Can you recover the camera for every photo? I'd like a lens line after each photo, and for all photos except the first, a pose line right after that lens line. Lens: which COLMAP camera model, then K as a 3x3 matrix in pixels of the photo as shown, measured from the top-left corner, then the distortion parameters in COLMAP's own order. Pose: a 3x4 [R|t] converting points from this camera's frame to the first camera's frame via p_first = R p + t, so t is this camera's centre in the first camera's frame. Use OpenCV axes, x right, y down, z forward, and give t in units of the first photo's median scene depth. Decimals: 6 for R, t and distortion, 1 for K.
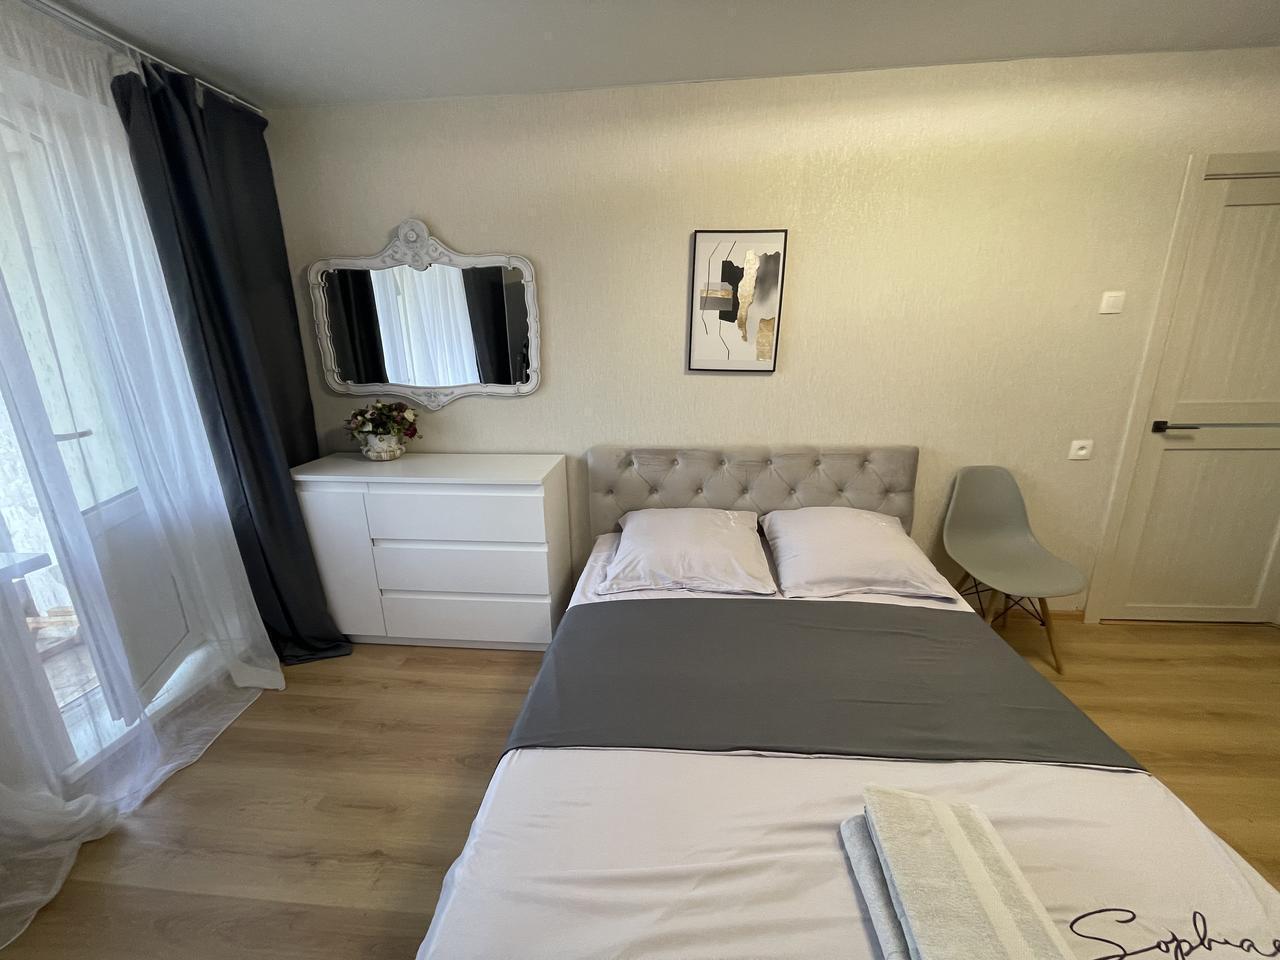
lens RADIAL K [[517.3, 0, 635.0], [0, 517.3, 482.6], [0, 0, 1]] dist [-0.001399, 0.000529]
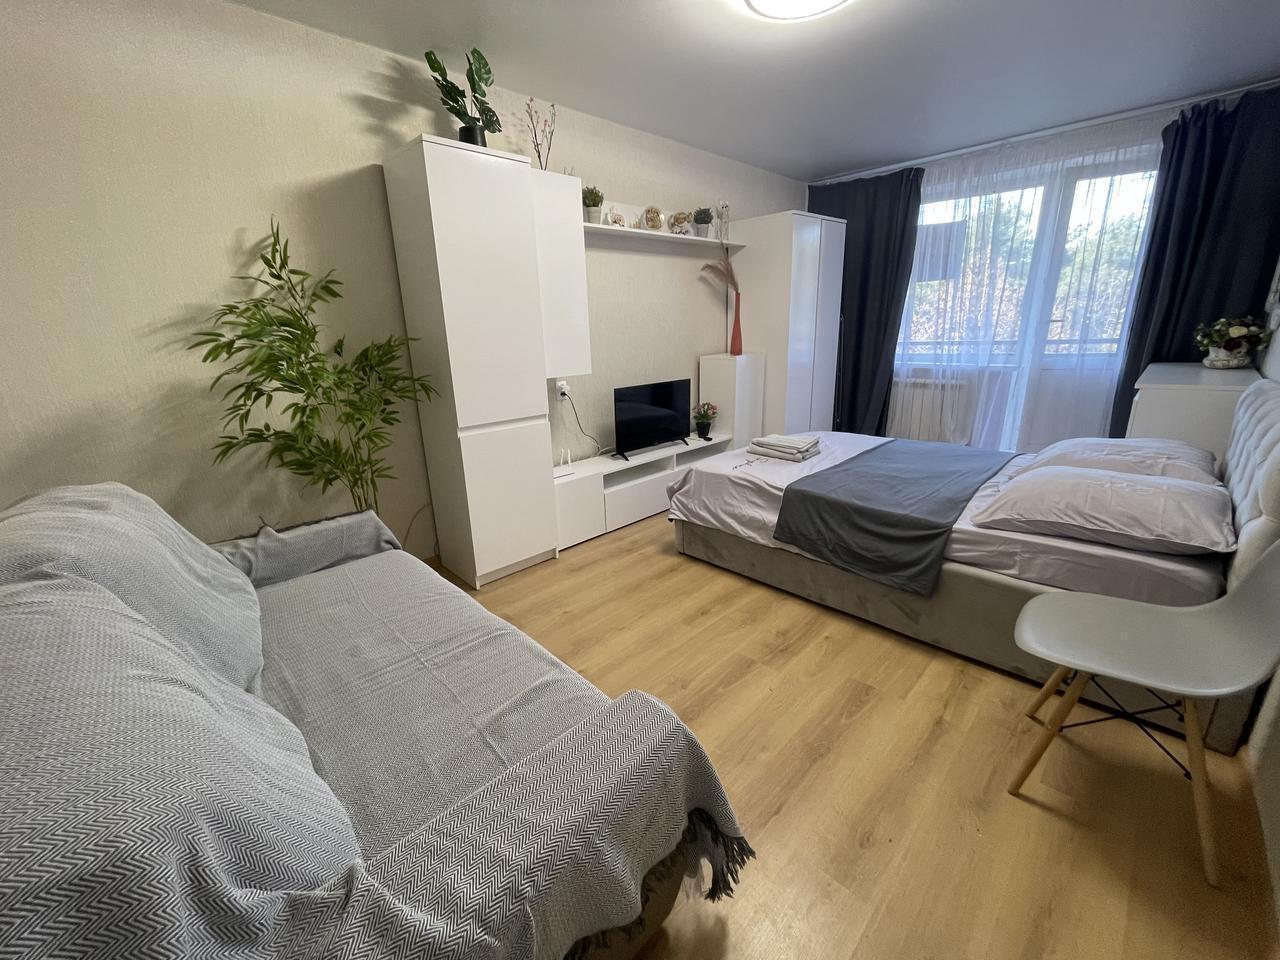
lens RADIAL K [[517.3, 0, 639.1], [0, 517.3, 480.0], [0, 0, 1]] dist [-0.001399, 0.000529]
pose [[-0.643954, 0.262526, -0.718612, 1.389119], [-0.153549, 0.875822, 0.457556, -0.172349], [0.749497, 0.404988, -0.523679, 0.788309]]
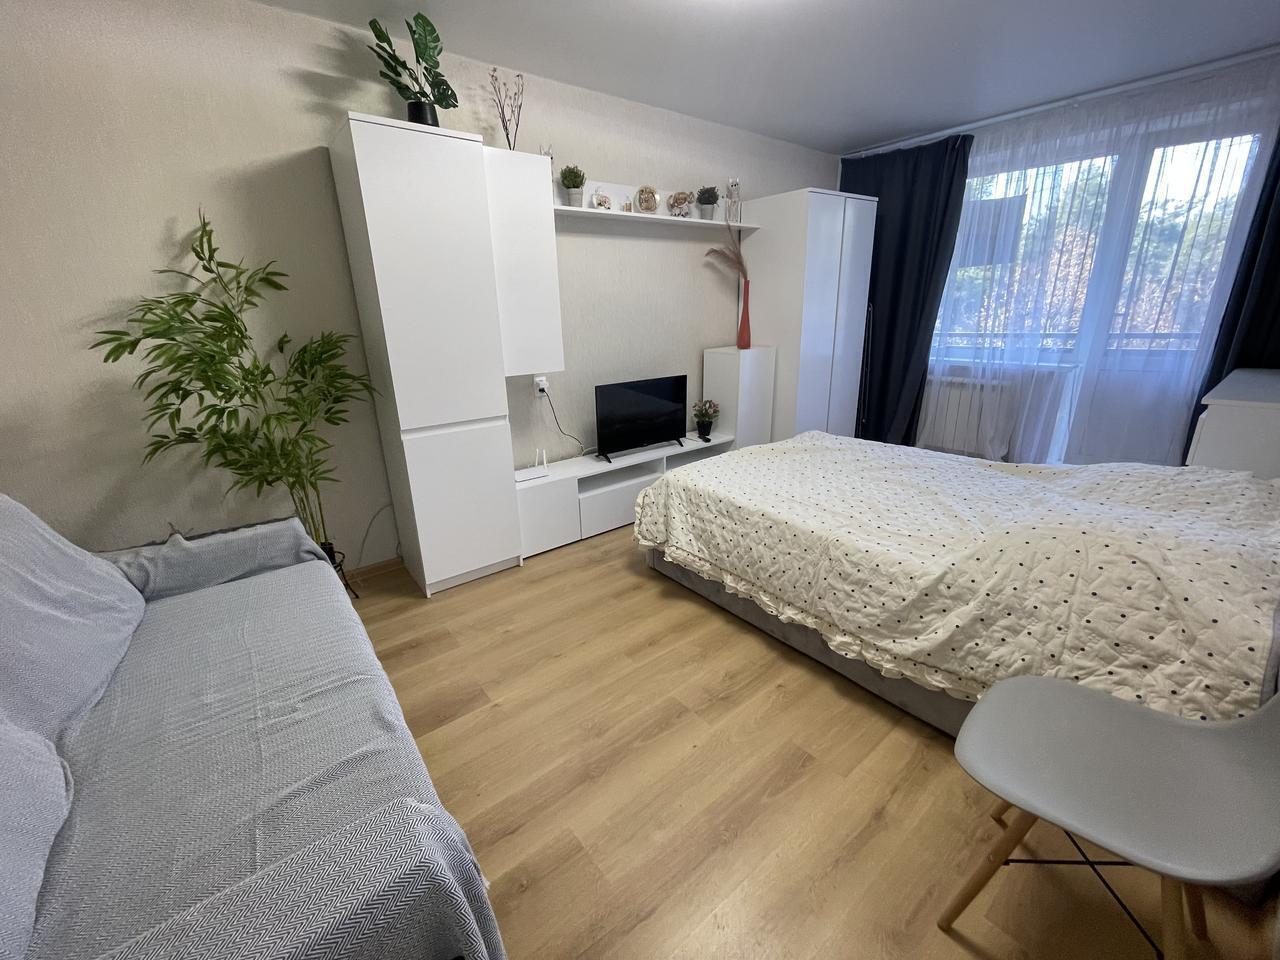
lens RADIAL K [[517.3, 0, 638.4], [0, 517.3, 480.9], [0, 0, 1]] dist [-0.001399, 0.000529]
pose [[-0.722446, 0.259672, -0.640814, 1.183813], [-0.139145, 0.853236, 0.502621, -0.204694], [0.677282, 0.452282, -0.580284, 0.843856]]
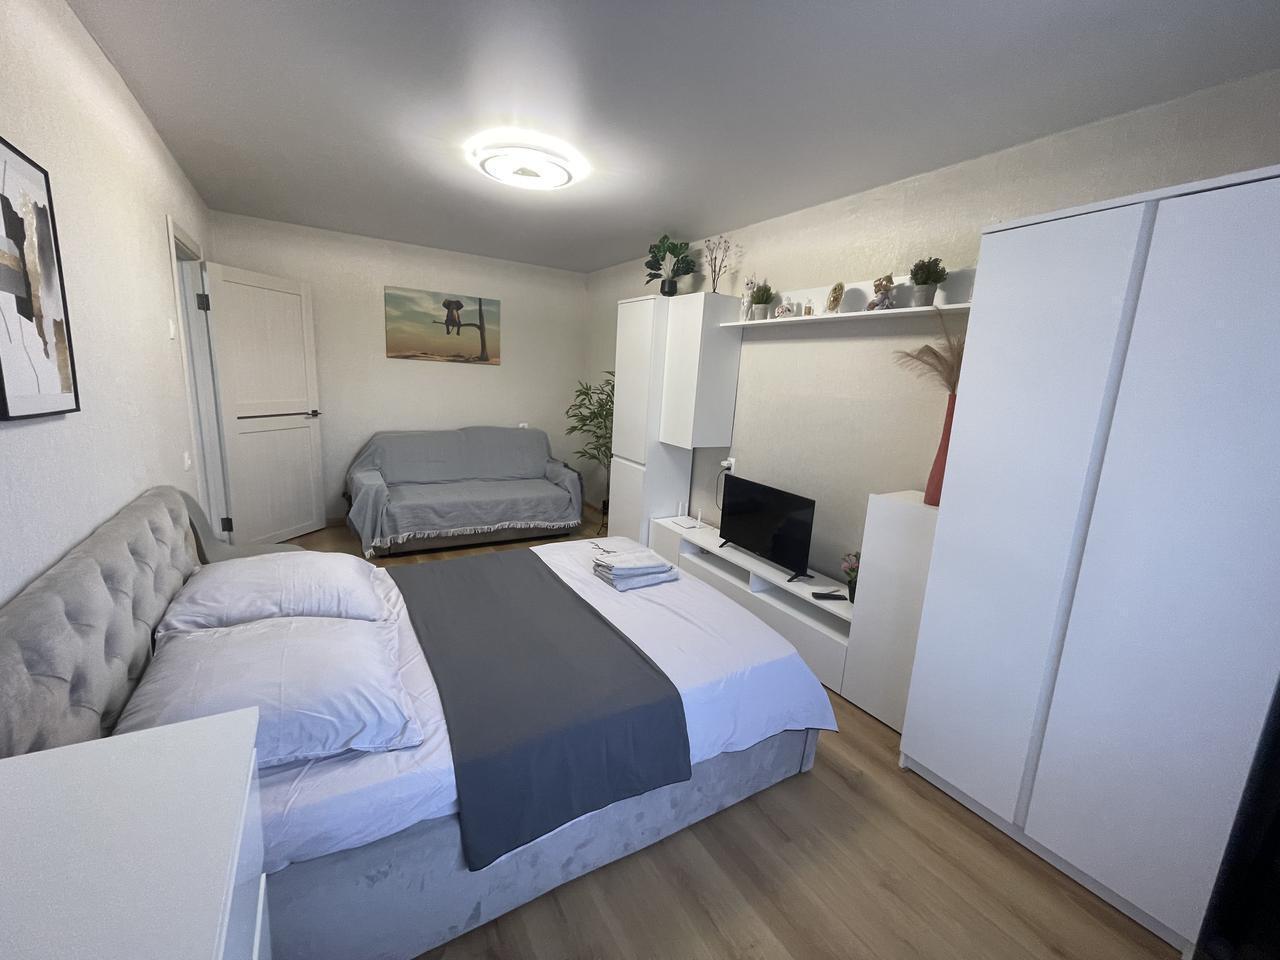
lens RADIAL K [[517.3, 0, 640.3], [0, 517.3, 480.6], [0, 0, 1]] dist [-0.001399, 0.000529]
pose [[-0.601308, -0.174249, 0.779786, -0.590852], [0.164855, 0.927877, 0.334465, -0.235904], [-0.781826, 0.329668, -0.529214, 0.850672]]
